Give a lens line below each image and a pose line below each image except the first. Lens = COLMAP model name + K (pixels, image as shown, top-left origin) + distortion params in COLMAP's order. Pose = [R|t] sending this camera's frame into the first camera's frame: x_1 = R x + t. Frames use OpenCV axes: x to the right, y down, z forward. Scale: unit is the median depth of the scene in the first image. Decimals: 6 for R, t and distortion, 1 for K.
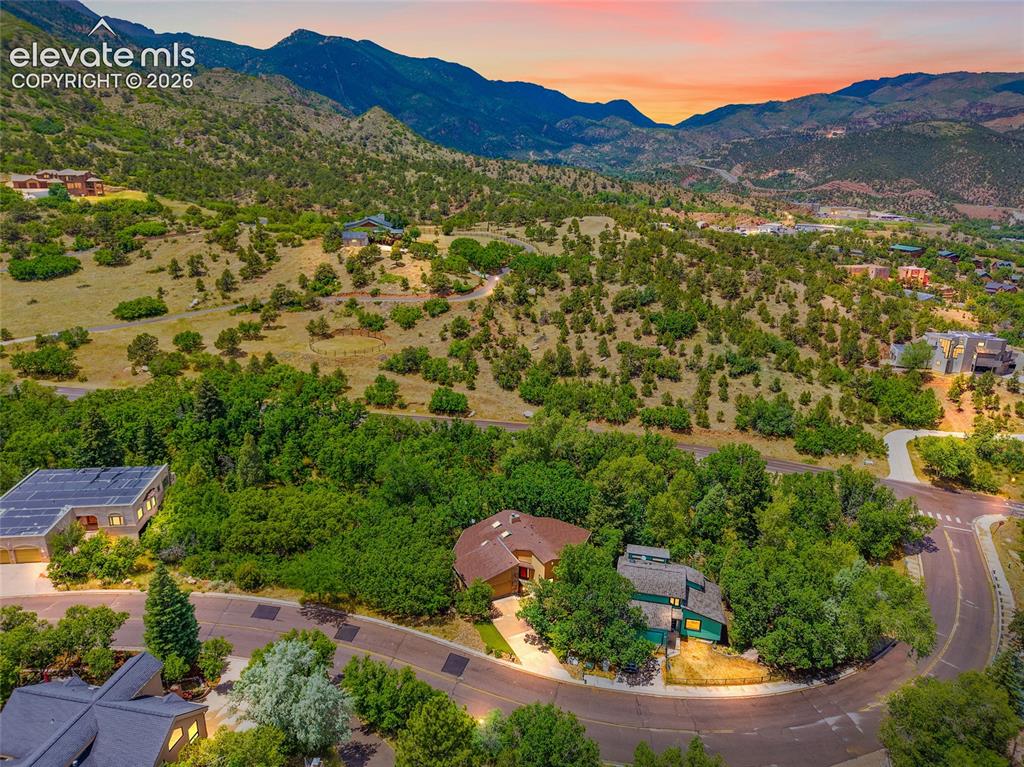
lens RADIAL K [[692.8, 0, 508.0], [0, 692.8, 388.3], [0, 0, 1]] dist [0.039741, -0.048106]
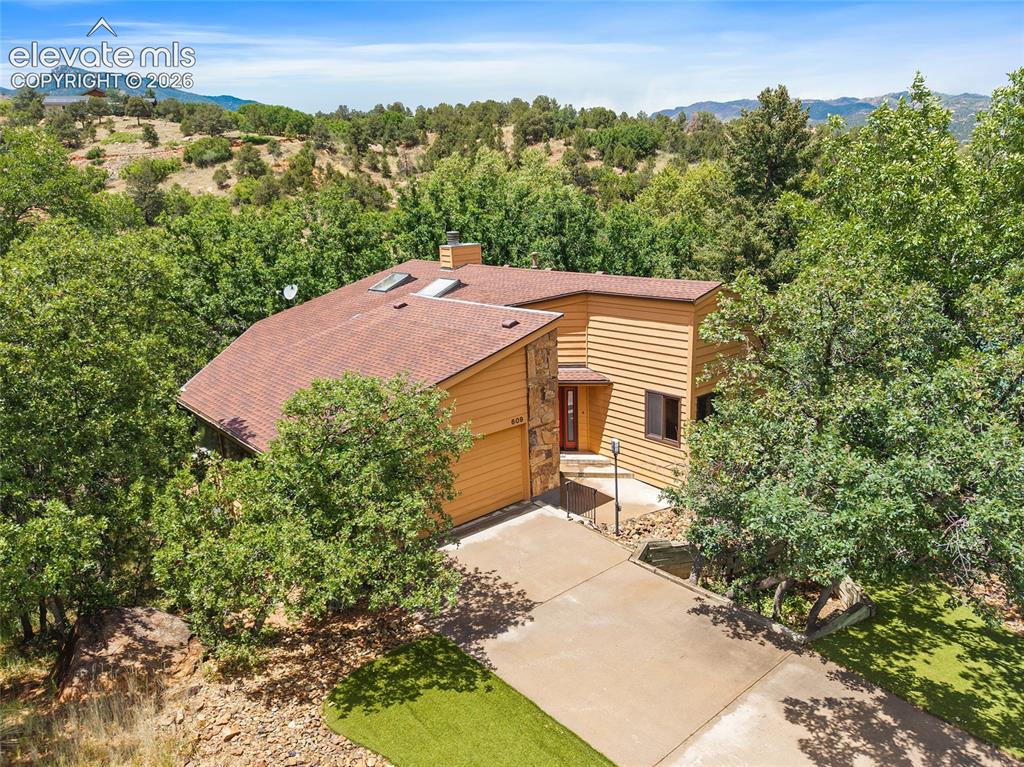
lens RADIAL K [[717.0, 0, 507.9], [0, 717.0, 385.1], [0, 0, 1]] dist [0.031354, -0.028712]
pose [[0.968746, -0.108350, 0.223142, -0.020805], [0.125730, 0.989922, -0.065172, 0.144001], [-0.213832, 0.091191, 0.972605, 0.422848]]
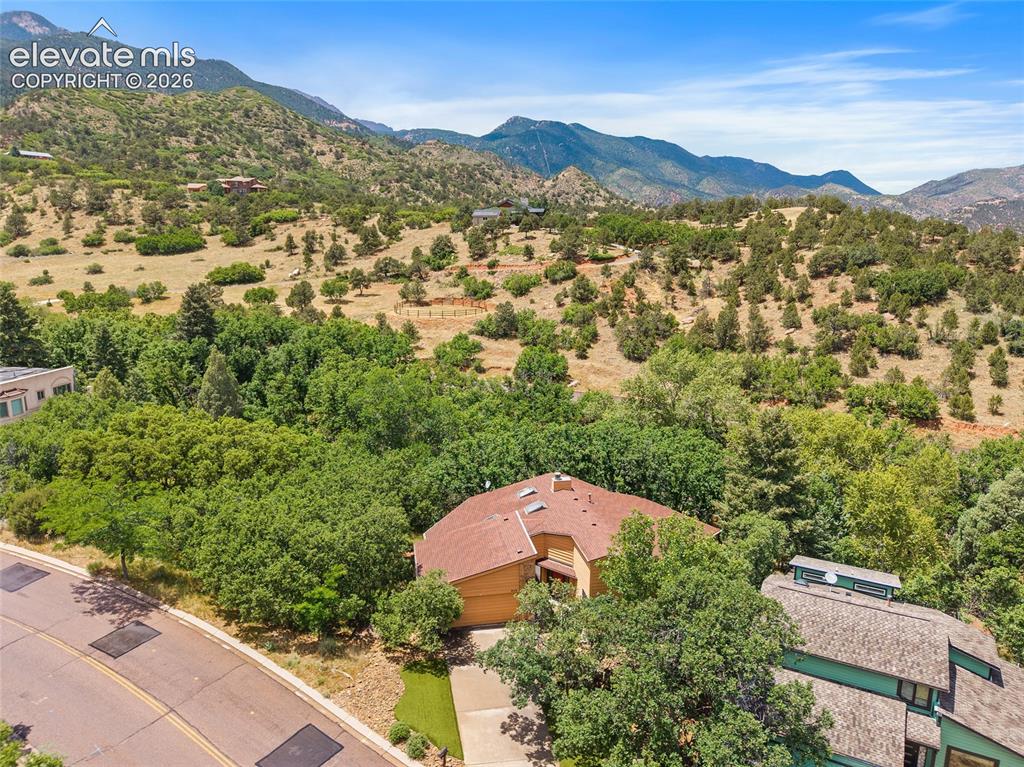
lens RADIAL K [[692.8, 0, 508.0], [0, 692.8, 388.3], [0, 0, 1]] dist [0.039741, -0.048106]
pose [[0.960464, 0.048038, -0.274228, 0.061516], [-0.078386, 0.991814, -0.100801, 0.097814], [0.267140, 0.118311, 0.956367, 0.278100]]
